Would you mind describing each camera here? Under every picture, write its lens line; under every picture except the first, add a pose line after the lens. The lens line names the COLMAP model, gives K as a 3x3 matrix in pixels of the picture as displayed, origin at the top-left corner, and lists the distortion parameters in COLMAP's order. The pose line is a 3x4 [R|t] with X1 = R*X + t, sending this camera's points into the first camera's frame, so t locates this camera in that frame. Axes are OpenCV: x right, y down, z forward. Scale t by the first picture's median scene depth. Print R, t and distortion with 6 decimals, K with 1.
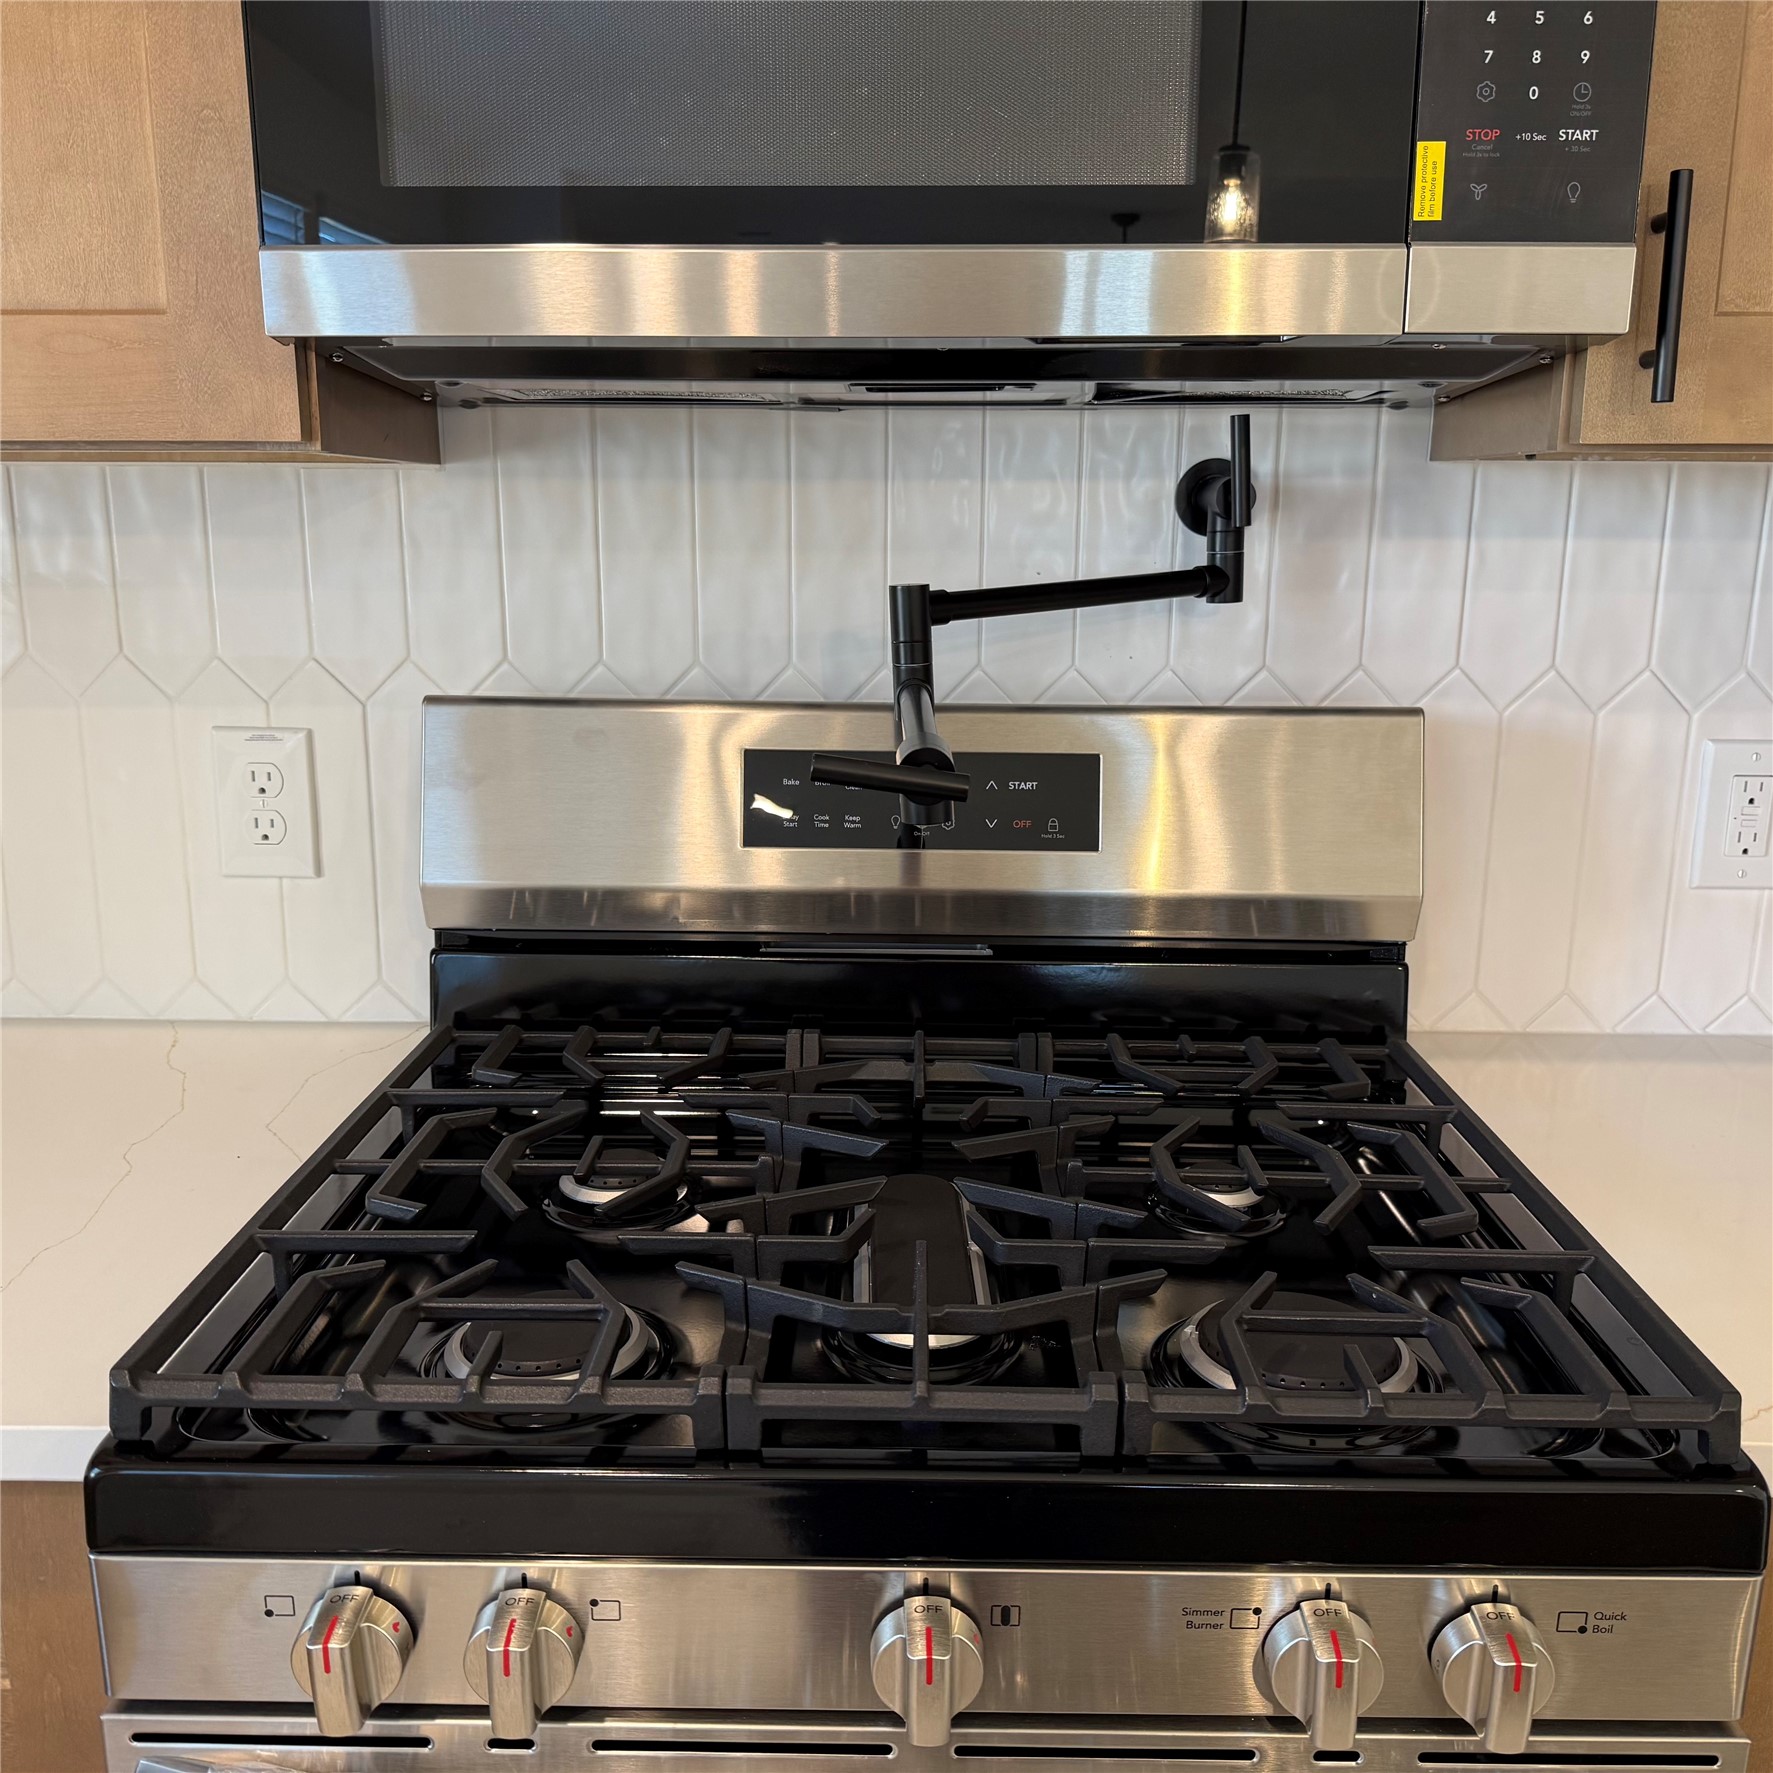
lens RADIAL K [[1693.7, 0, 886.5], [0, 1693.7, 886.5], [0, 0, 1]] dist [0.093780, -0.144318]
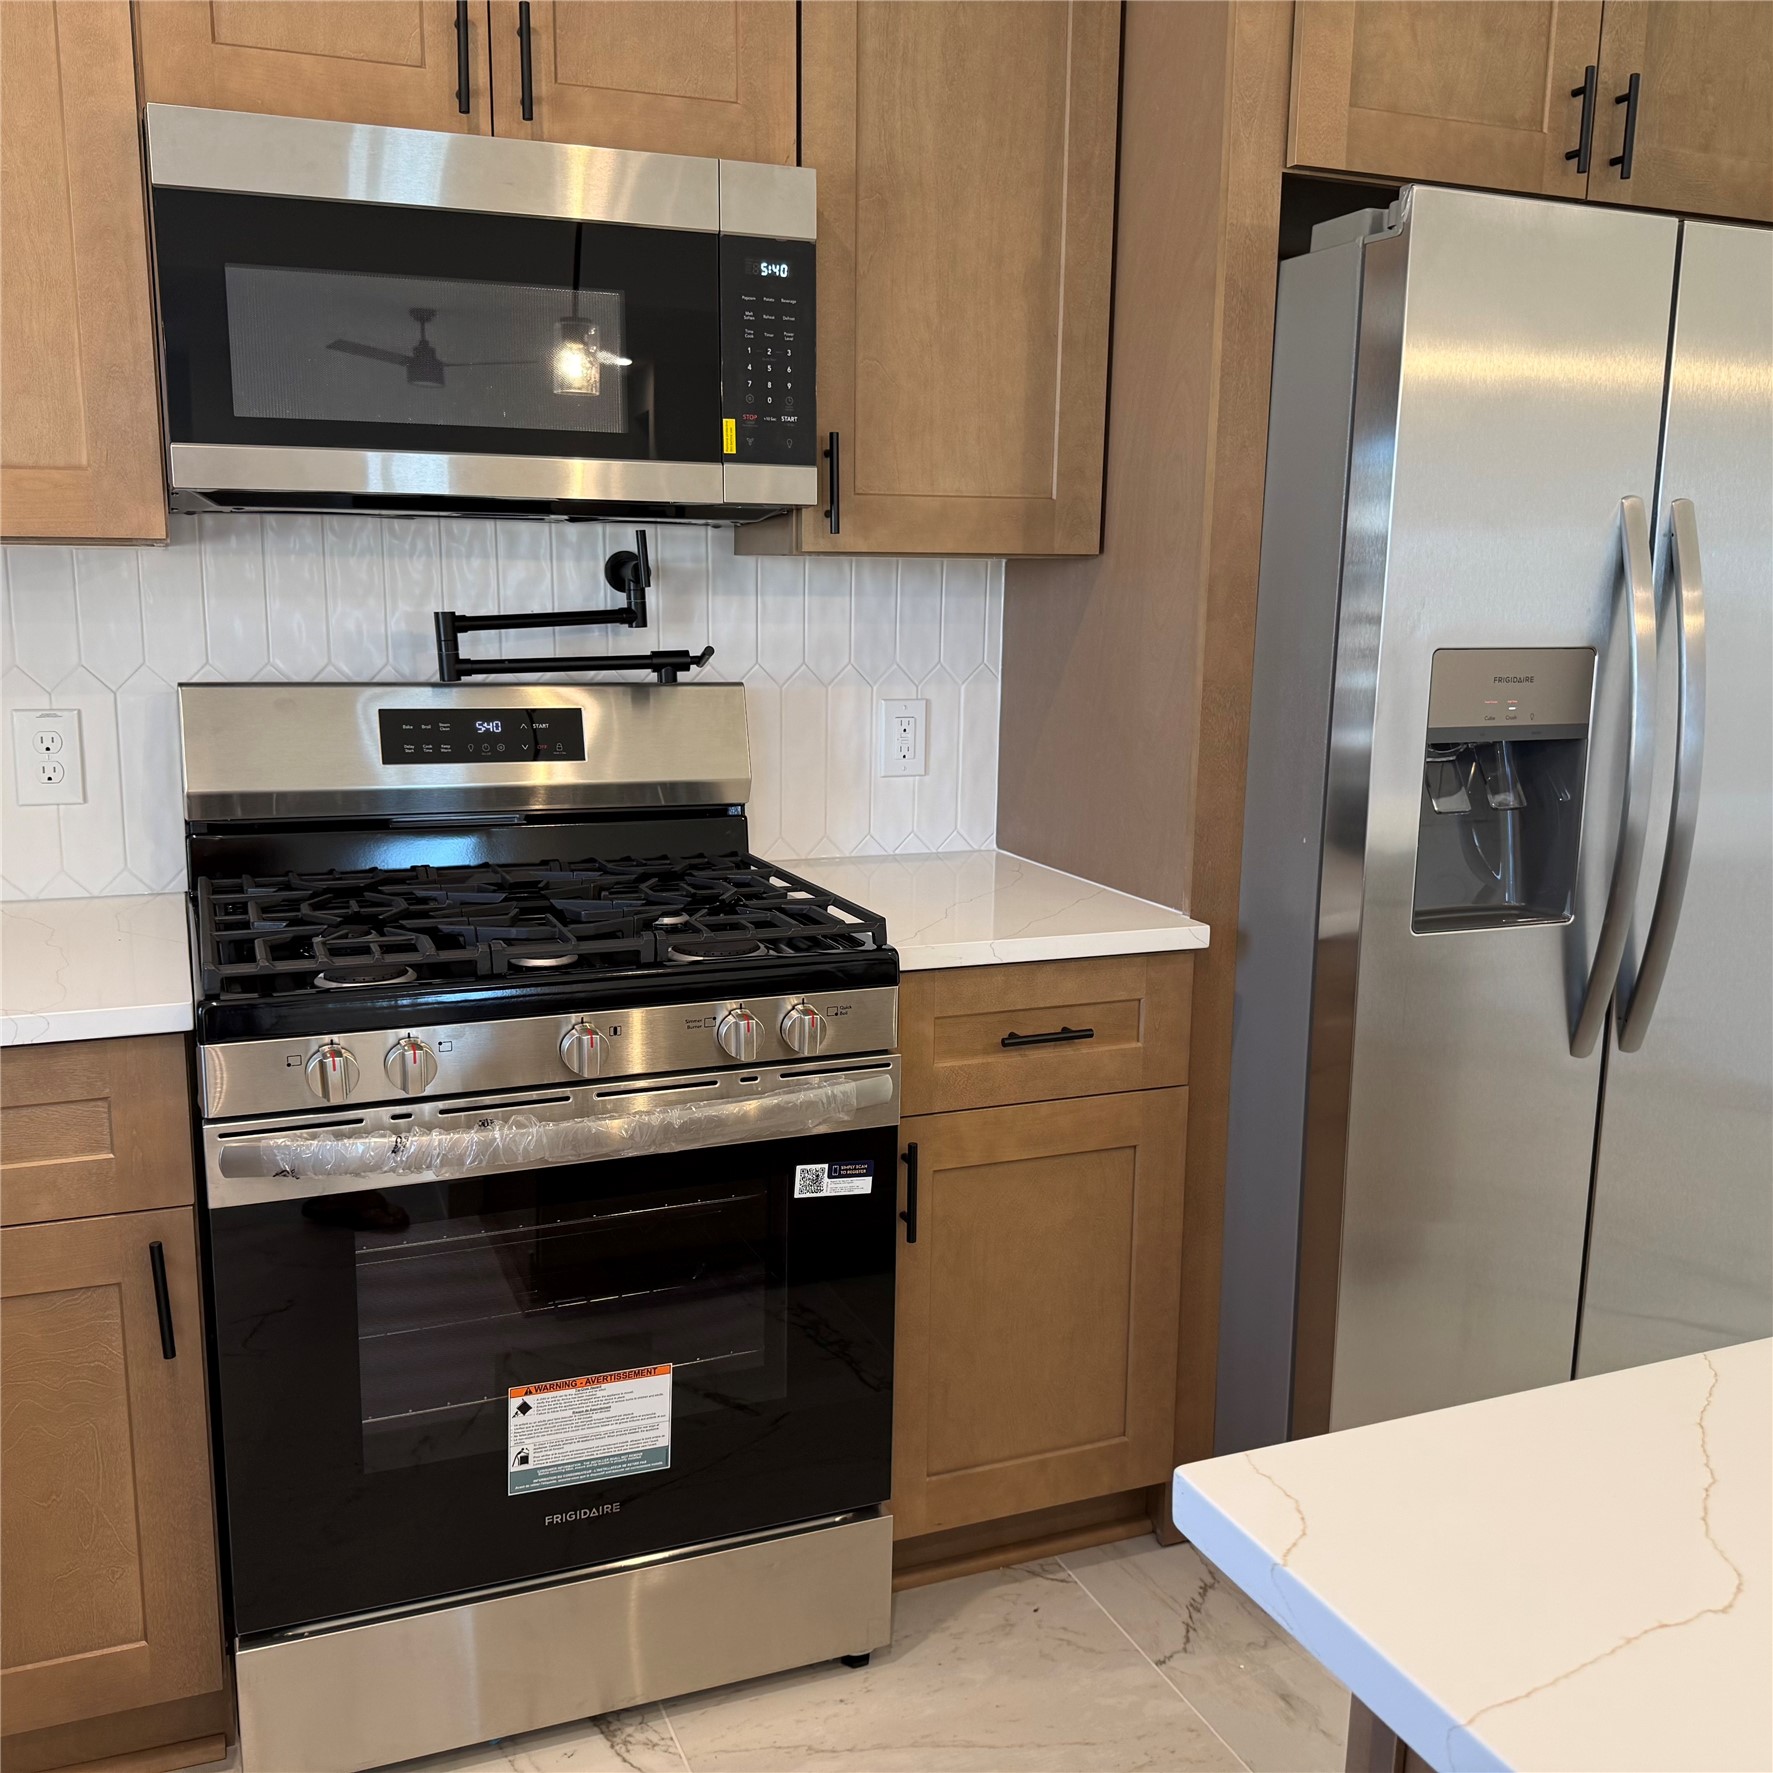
lens RADIAL K [[1693.7, 0, 886.5], [0, 1693.7, 886.5], [0, 0, 1]] dist [0.093780, -0.144318]
pose [[0.919390, -0.065867, 0.387794, -0.305403], [0.081132, 0.996436, -0.023104, 0.189741], [-0.384890, 0.052704, 0.921457, -0.846055]]
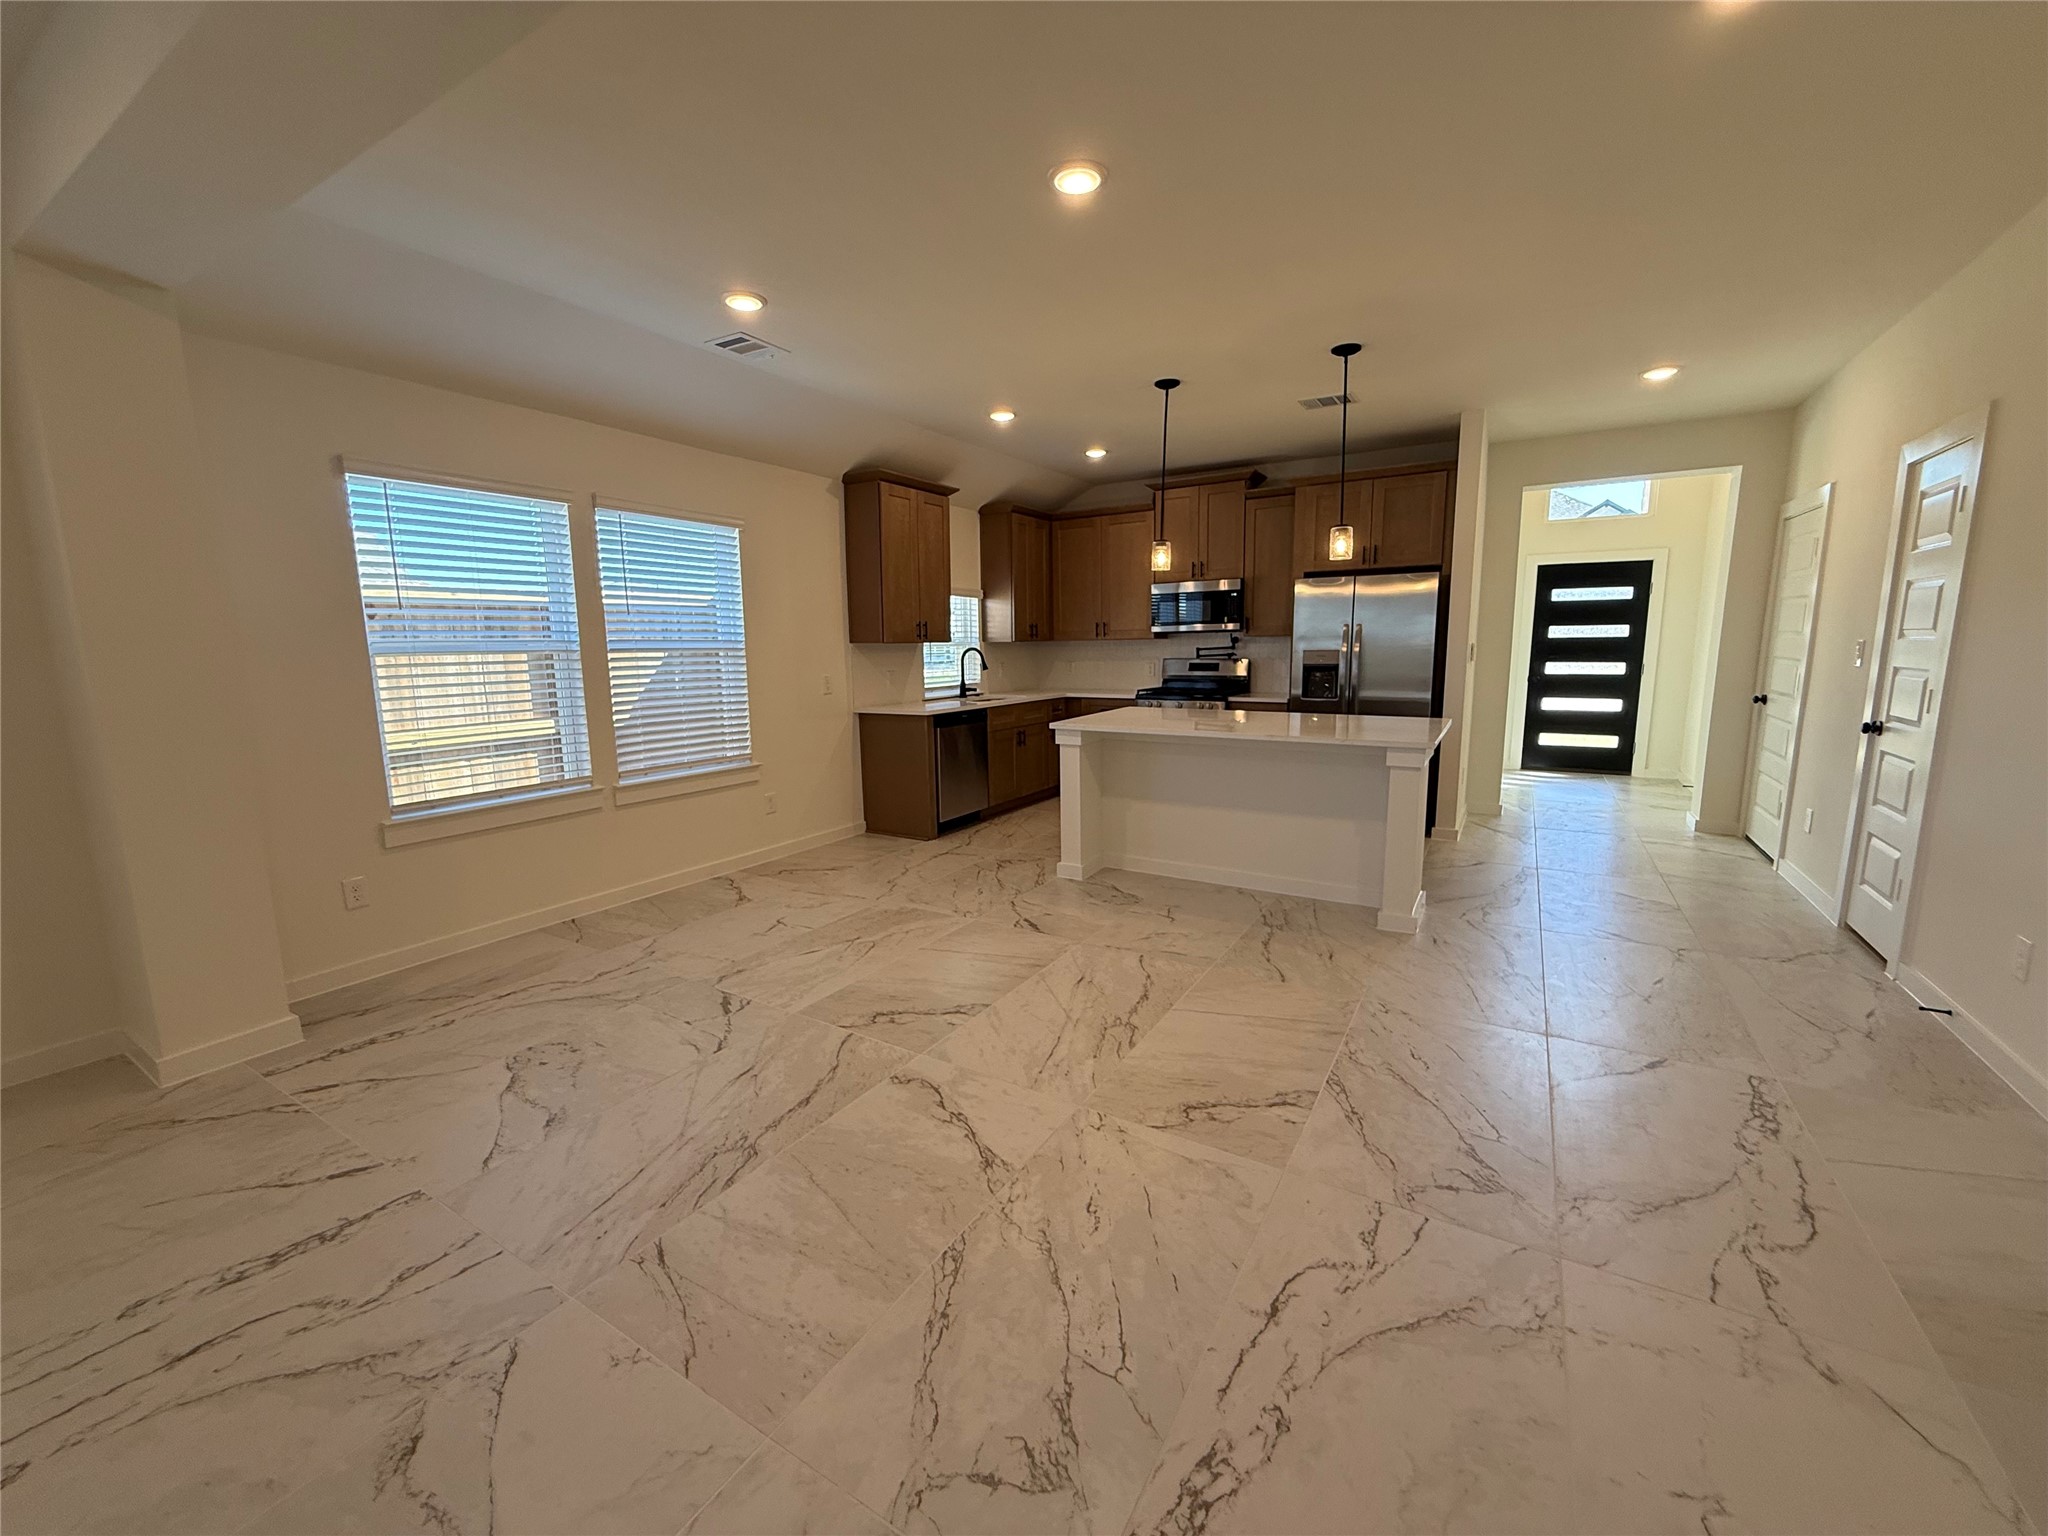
lens RADIAL K [[817.0, 0, 1008.0], [0, 817.0, 762.5], [0, 0, 1]] dist [-0.007247, 0.000151]
pose [[0.856449, 0.051117, -0.513694, 1.784566], [-0.087636, 0.995039, -0.047095, 0.982021], [0.508738, 0.085352, 0.856680, -4.403317]]
